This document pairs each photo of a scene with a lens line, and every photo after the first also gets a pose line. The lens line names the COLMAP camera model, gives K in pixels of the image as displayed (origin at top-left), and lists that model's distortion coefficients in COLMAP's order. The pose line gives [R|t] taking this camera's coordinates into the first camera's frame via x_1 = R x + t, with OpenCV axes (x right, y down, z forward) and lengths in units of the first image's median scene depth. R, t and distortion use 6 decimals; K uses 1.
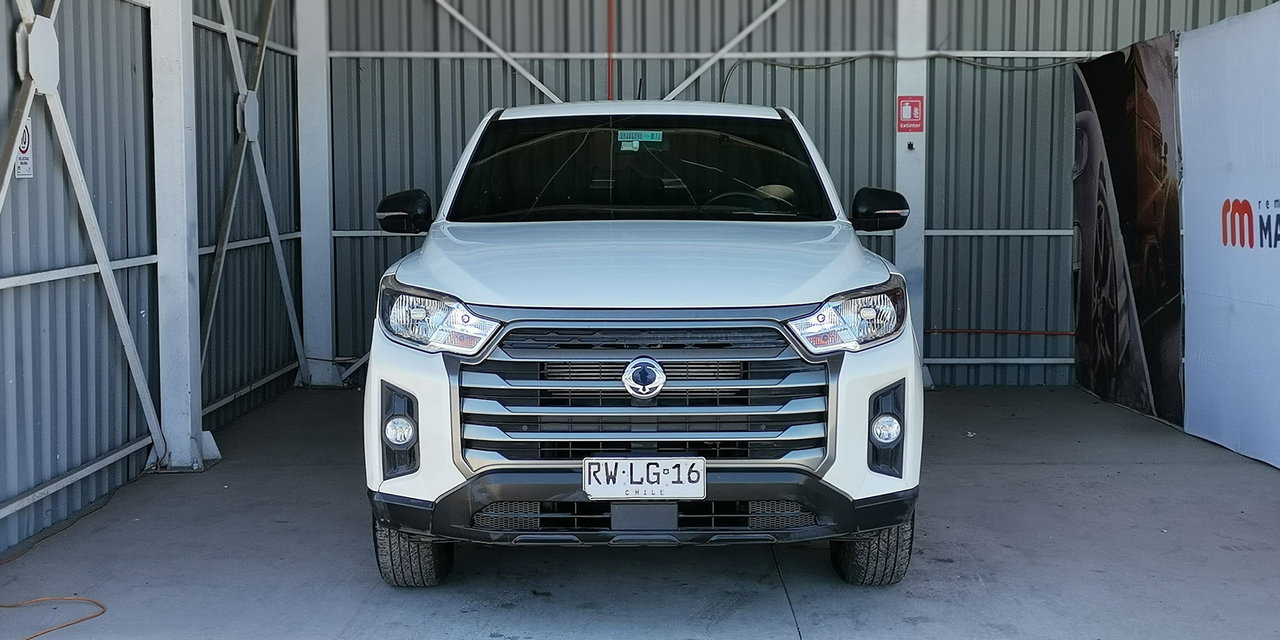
lens RADIAL K [[1577.1, 0, 640.0], [0, 1577.1, 320.0], [0, 0, 1]] dist [0.006485, 0.035887]
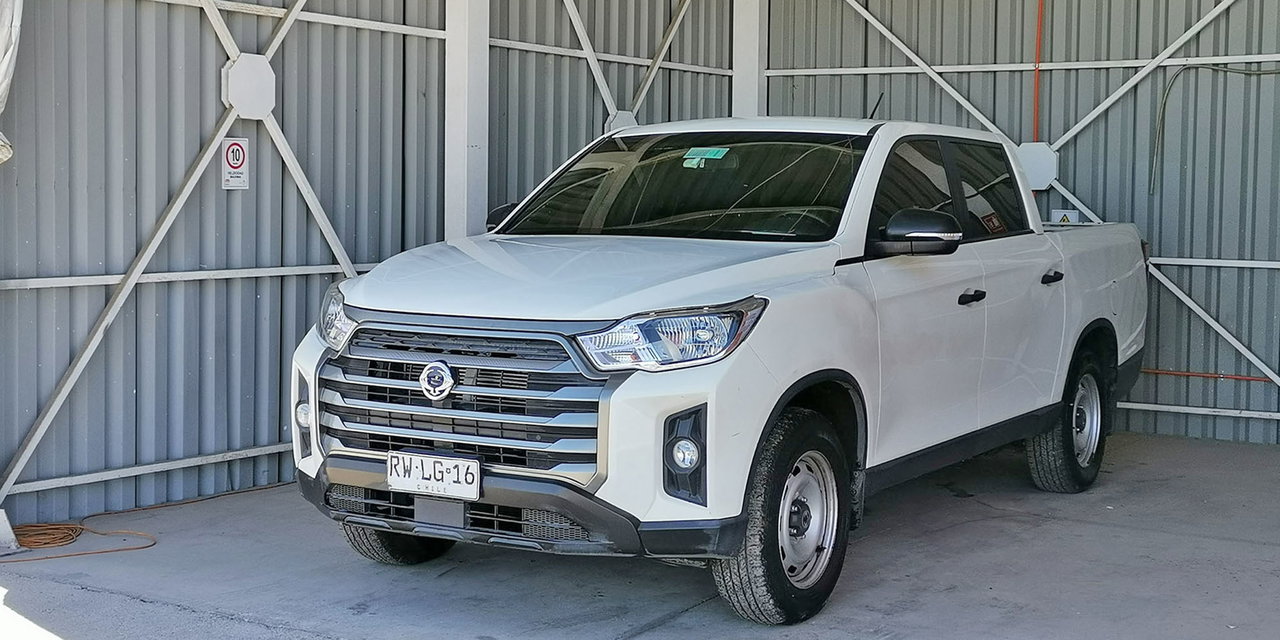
lens RADIAL K [[1667.7, 0, 640.0], [0, 1667.7, 320.0], [0, 0, 1]] dist [0.016215, 0.037279]
pose [[0.853076, 0.049999, -0.519386, 0.691016], [-0.058726, 0.998274, -0.000356, -0.011498], [0.518472, 0.030805, 0.854539, 0.109134]]
